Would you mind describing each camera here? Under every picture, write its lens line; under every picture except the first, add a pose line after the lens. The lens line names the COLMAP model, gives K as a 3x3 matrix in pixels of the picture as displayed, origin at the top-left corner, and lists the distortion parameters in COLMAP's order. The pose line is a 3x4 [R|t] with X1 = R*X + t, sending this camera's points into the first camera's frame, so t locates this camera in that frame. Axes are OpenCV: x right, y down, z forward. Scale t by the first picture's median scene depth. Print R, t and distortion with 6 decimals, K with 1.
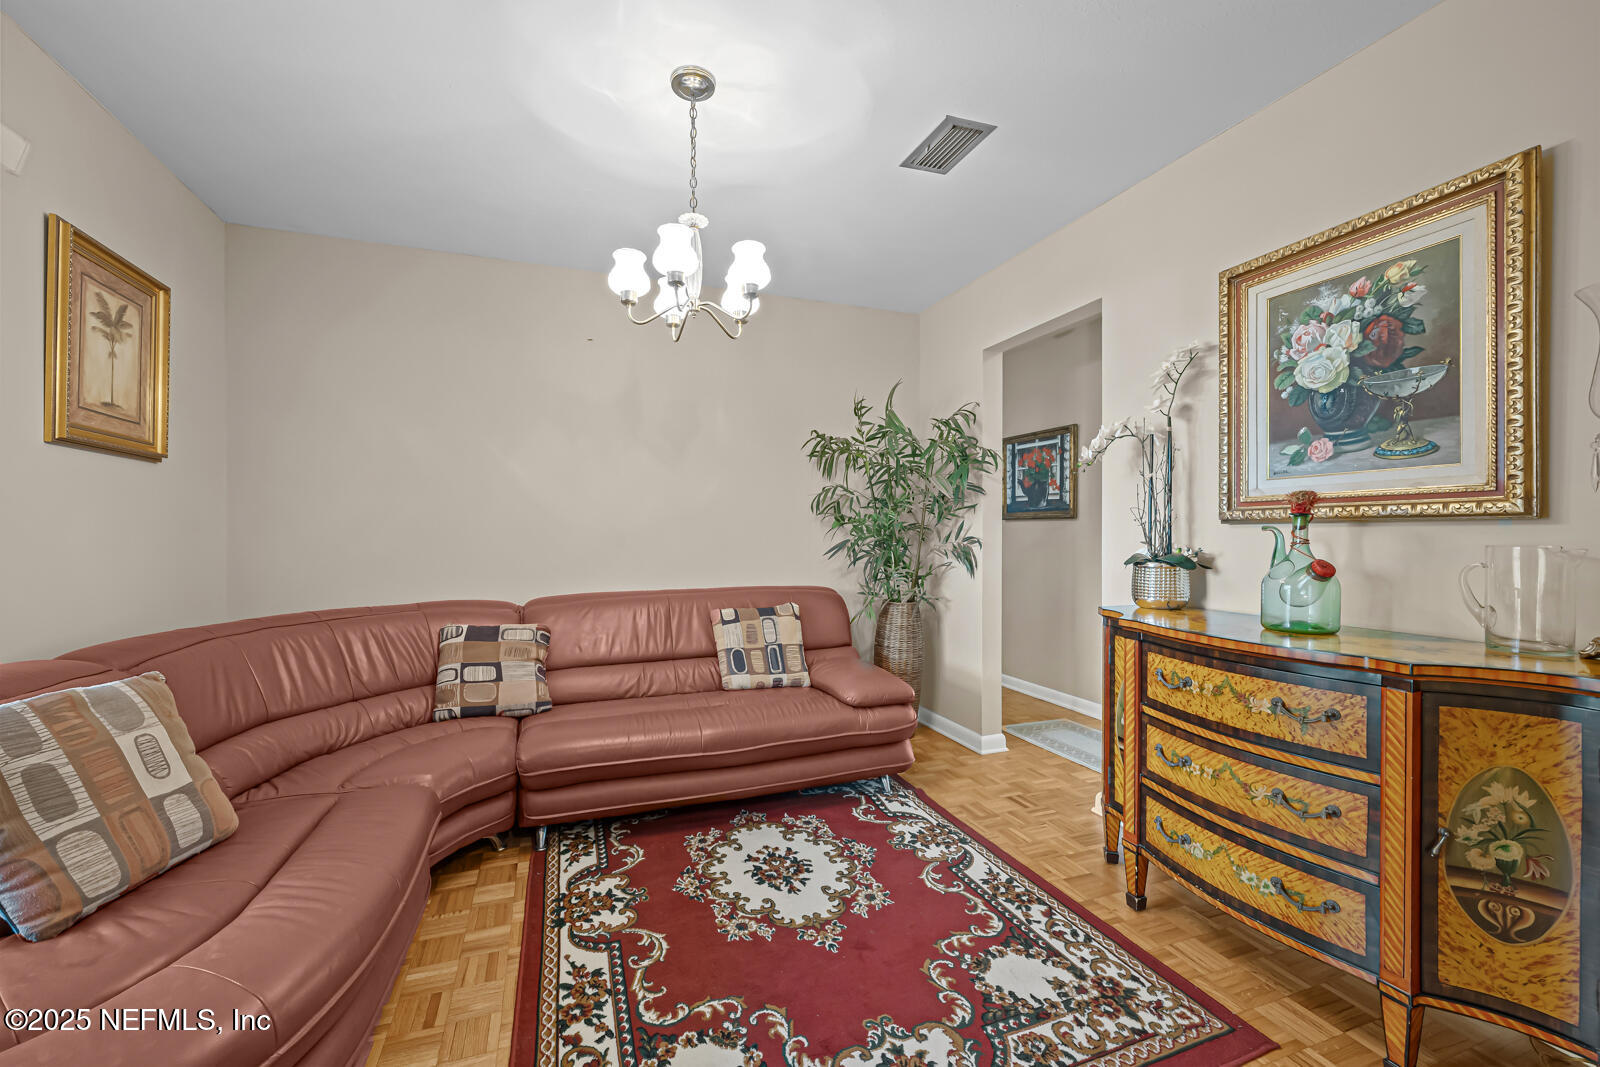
lens RADIAL K [[652.1, 0, 798.1], [0, 652.1, 536.7], [0, 0, 1]] dist [-0.001020, 0.000123]
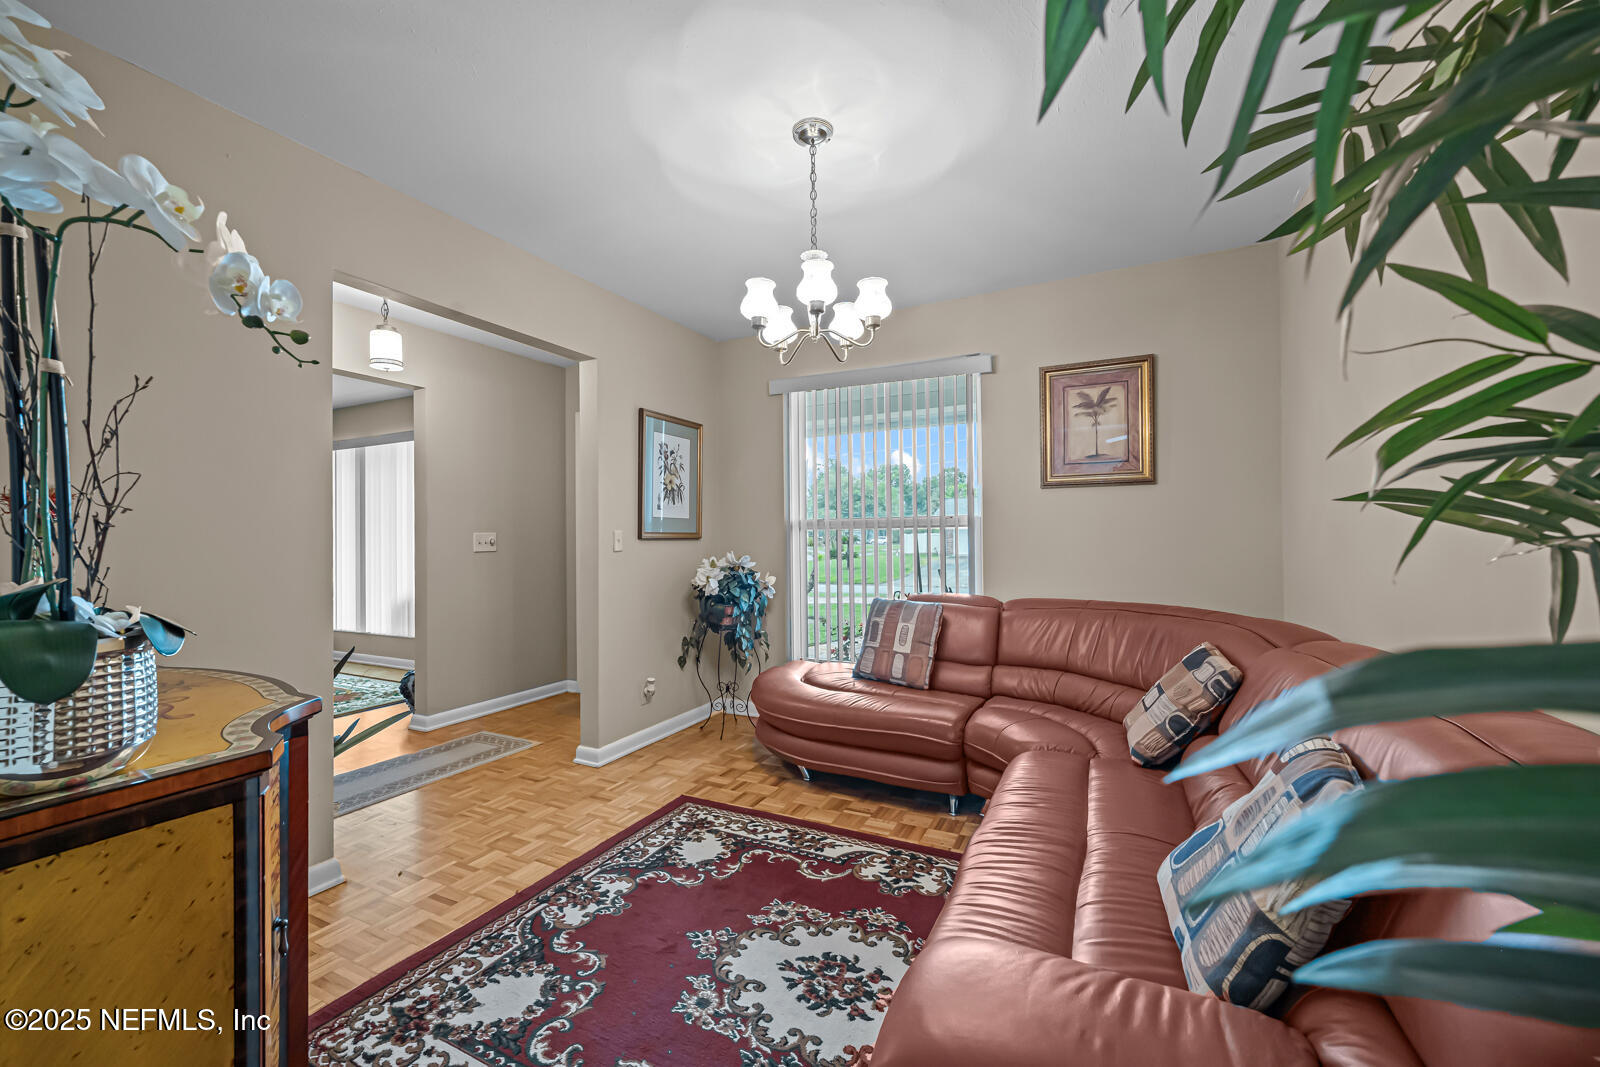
lens RADIAL K [[652.1, 0, 798.9], [0, 652.1, 531.0], [0, 0, 1]] dist [-0.001020, 0.000123]
pose [[-0.749350, 0.000801, -0.662174, 0.624939], [0.008538, 0.999928, -0.008453, -0.012339], [0.662120, -0.011988, -0.749302, 1.917485]]
